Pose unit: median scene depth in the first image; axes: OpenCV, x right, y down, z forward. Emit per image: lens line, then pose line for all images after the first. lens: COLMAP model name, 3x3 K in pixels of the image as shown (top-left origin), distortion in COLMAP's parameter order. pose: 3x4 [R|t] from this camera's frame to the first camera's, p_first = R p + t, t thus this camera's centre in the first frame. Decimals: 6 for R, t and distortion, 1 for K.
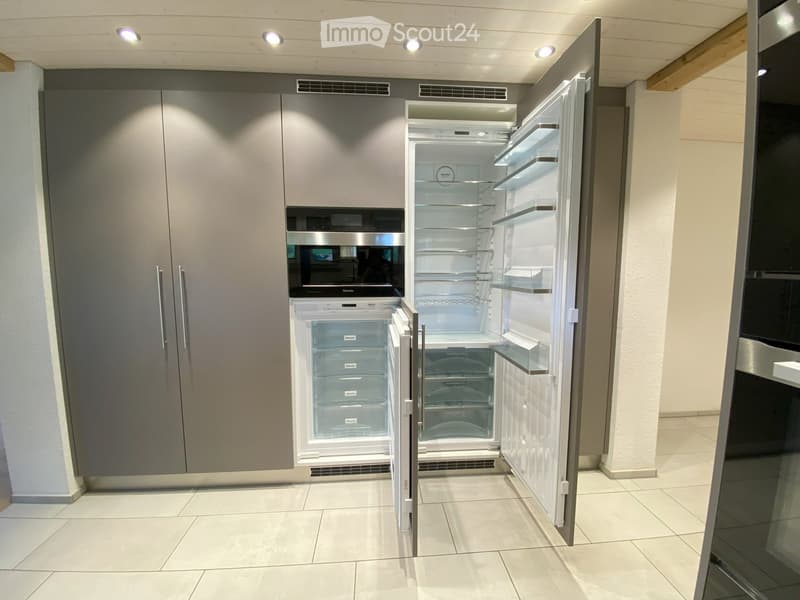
lens RADIAL K [[322.6, 0, 399.2], [0, 322.6, 295.5], [0, 0, 1]] dist [0.012375, -0.016627]
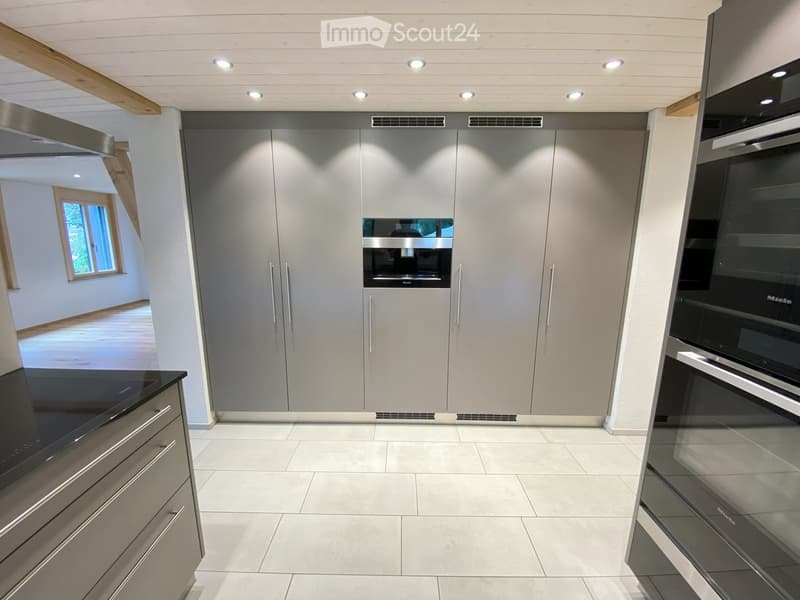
lens RADIAL K [[322.6, 0, 399.2], [0, 322.6, 295.5], [0, 0, 1]] dist [0.012375, -0.016627]
pose [[0.996177, 0.022751, -0.084345, -0.083754], [-0.014882, 0.995576, 0.092771, -0.086046], [0.086083, -0.091161, 0.992109, -0.306981]]
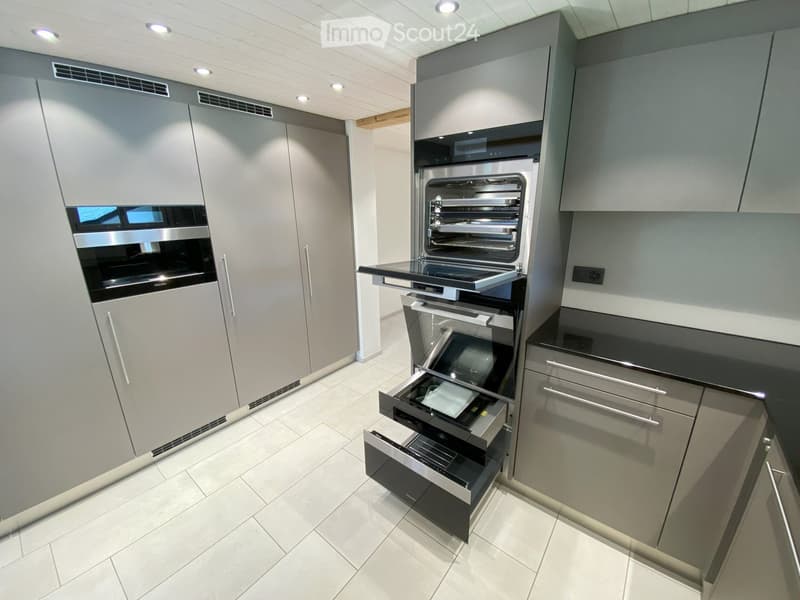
lens RADIAL K [[322.6, 0, 399.2], [0, 322.6, 295.5], [0, 0, 1]] dist [0.012375, -0.016627]
pose [[0.680768, -0.207973, 0.702355, -0.395288], [0.086299, 0.974941, 0.205042, -0.134611], [-0.727398, -0.078974, 0.681656, -0.322292]]
